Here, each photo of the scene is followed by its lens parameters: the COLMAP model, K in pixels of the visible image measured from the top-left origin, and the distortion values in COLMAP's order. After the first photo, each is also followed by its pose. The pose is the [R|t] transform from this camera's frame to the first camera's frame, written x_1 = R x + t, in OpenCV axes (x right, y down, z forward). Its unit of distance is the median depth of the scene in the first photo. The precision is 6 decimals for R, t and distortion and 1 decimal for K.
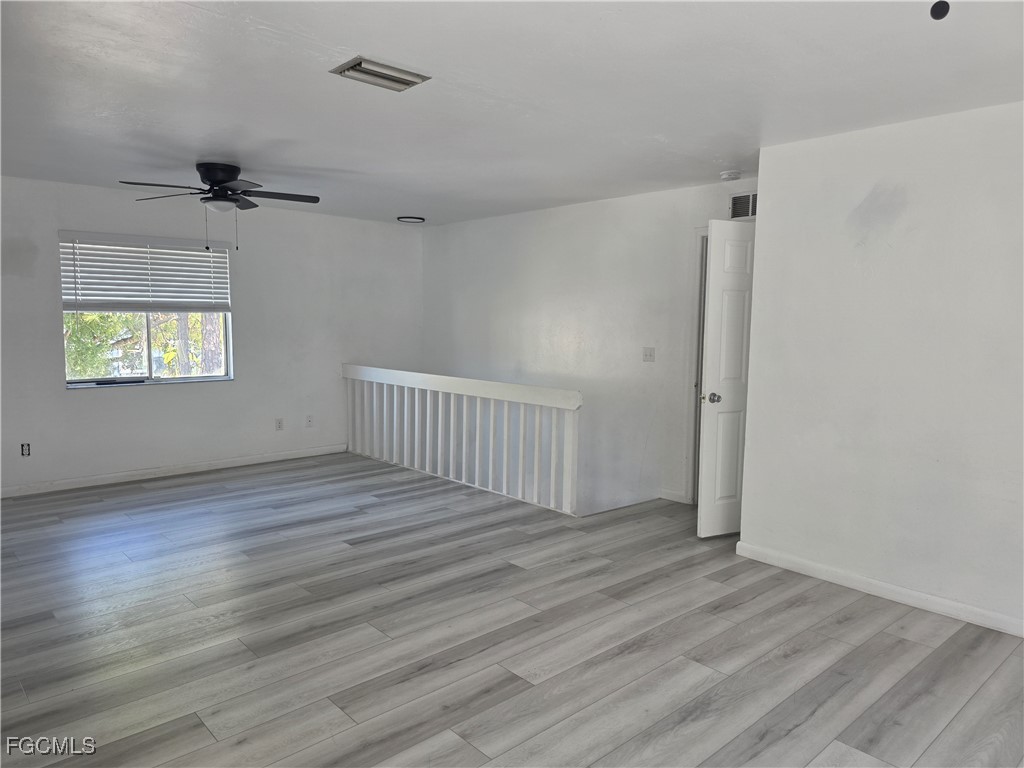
lens RADIAL K [[678.3, 0, 512.0], [0, 678.3, 384.0], [0, 0, 1]] dist [0.062709, -0.069457]
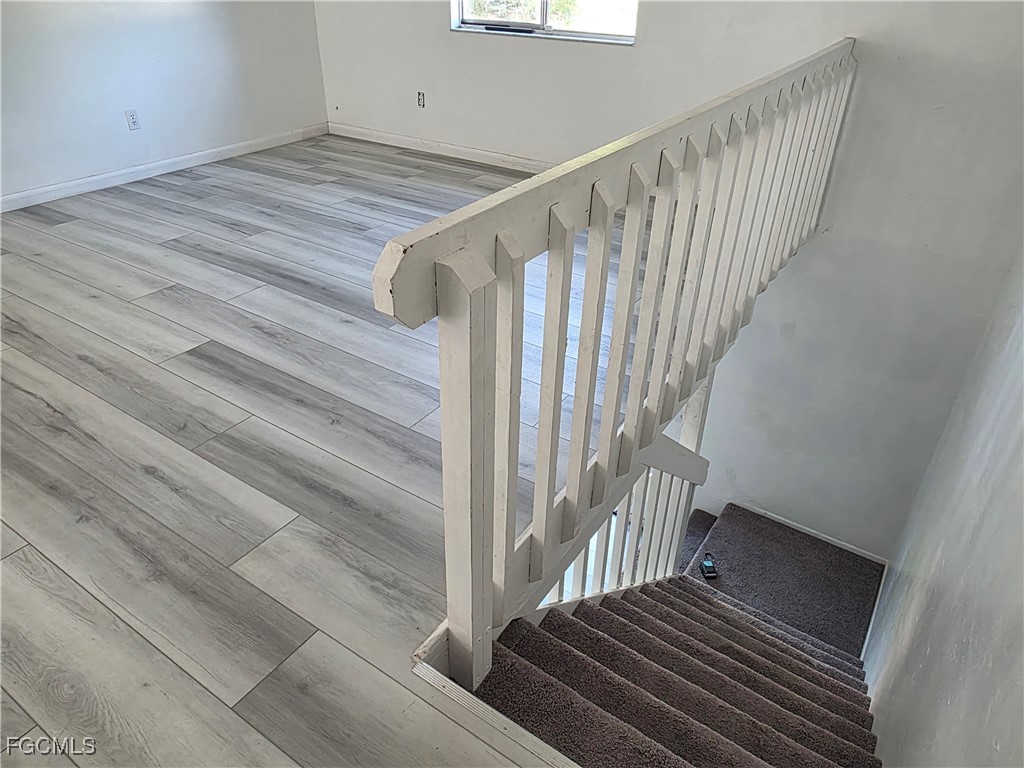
lens RADIAL K [[684.0, 0, 512.0], [0, 684.0, 384.0], [0, 0, 1]] dist [-0.004573, -0.001187]
pose [[0.254533, 0.515508, -0.818208, 0.306840], [-0.107140, 0.855898, 0.505925, -0.062854], [0.961111, -0.041112, 0.273085, 1.024273]]
